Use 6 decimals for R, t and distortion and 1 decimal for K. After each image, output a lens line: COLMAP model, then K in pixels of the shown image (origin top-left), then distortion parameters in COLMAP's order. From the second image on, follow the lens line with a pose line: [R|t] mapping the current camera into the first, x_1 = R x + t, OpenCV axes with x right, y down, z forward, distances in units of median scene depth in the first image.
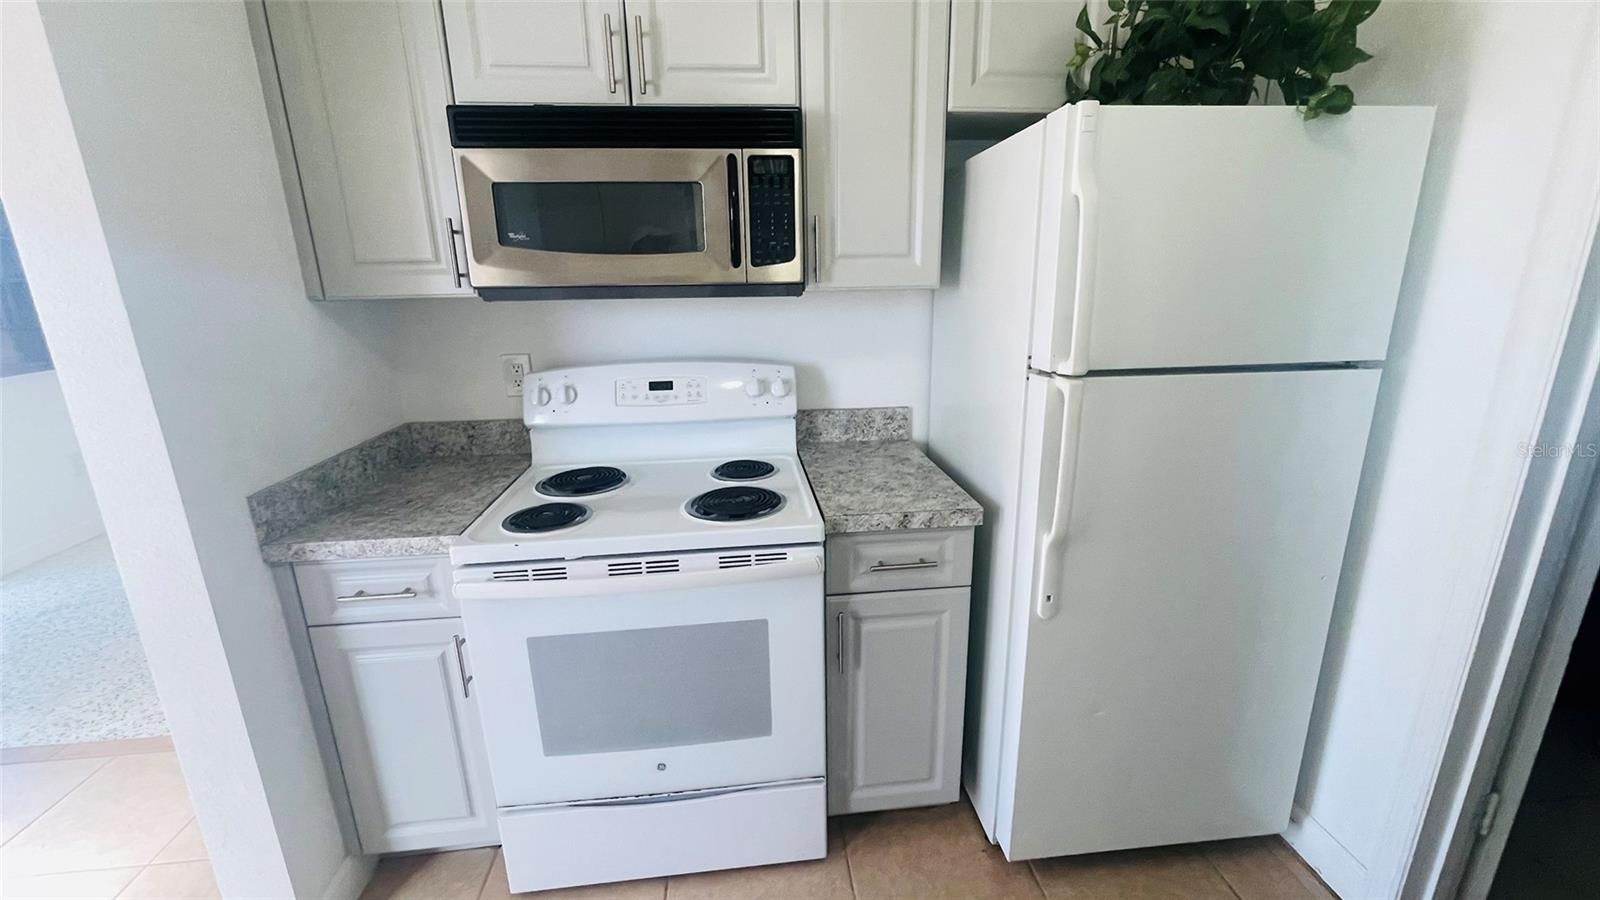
lens RADIAL K [[646.5, 0, 798.6], [0, 646.5, 447.5], [0, 0, 1]] dist [-0.003969, 0.002378]
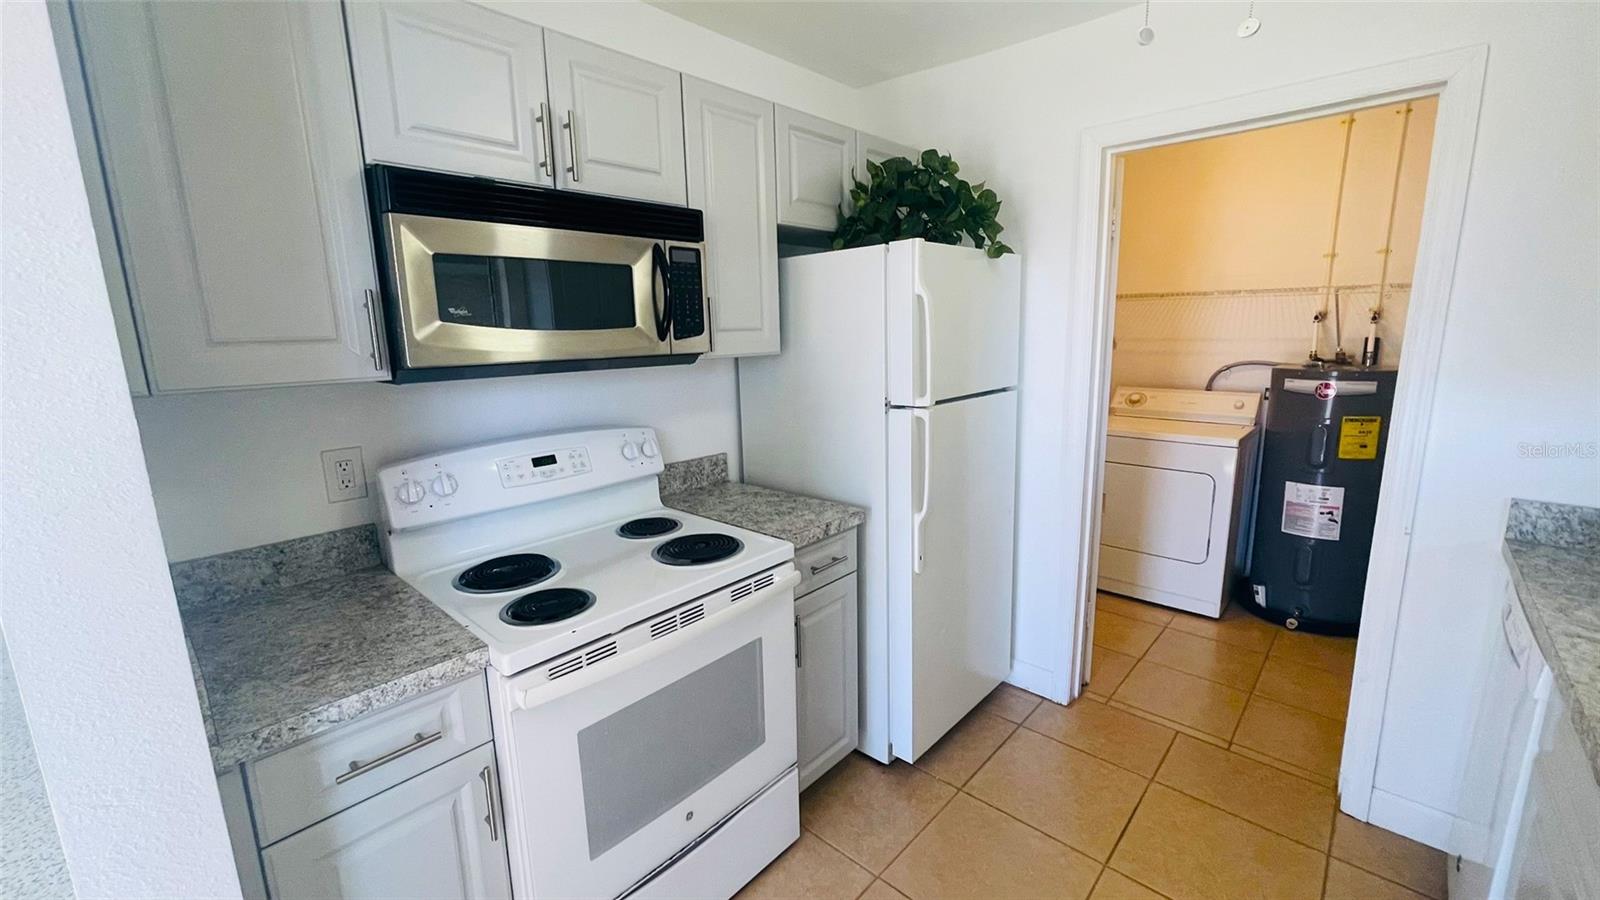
lens RADIAL K [[646.5, 0, 788.9], [0, 646.5, 449.7], [0, 0, 1]] dist [-0.003969, 0.002378]
pose [[0.751217, -0.125737, 0.647969, -0.678945], [0.182636, 0.982956, -0.020997, -0.030011], [-0.634285, 0.134115, 0.761377, 0.033849]]
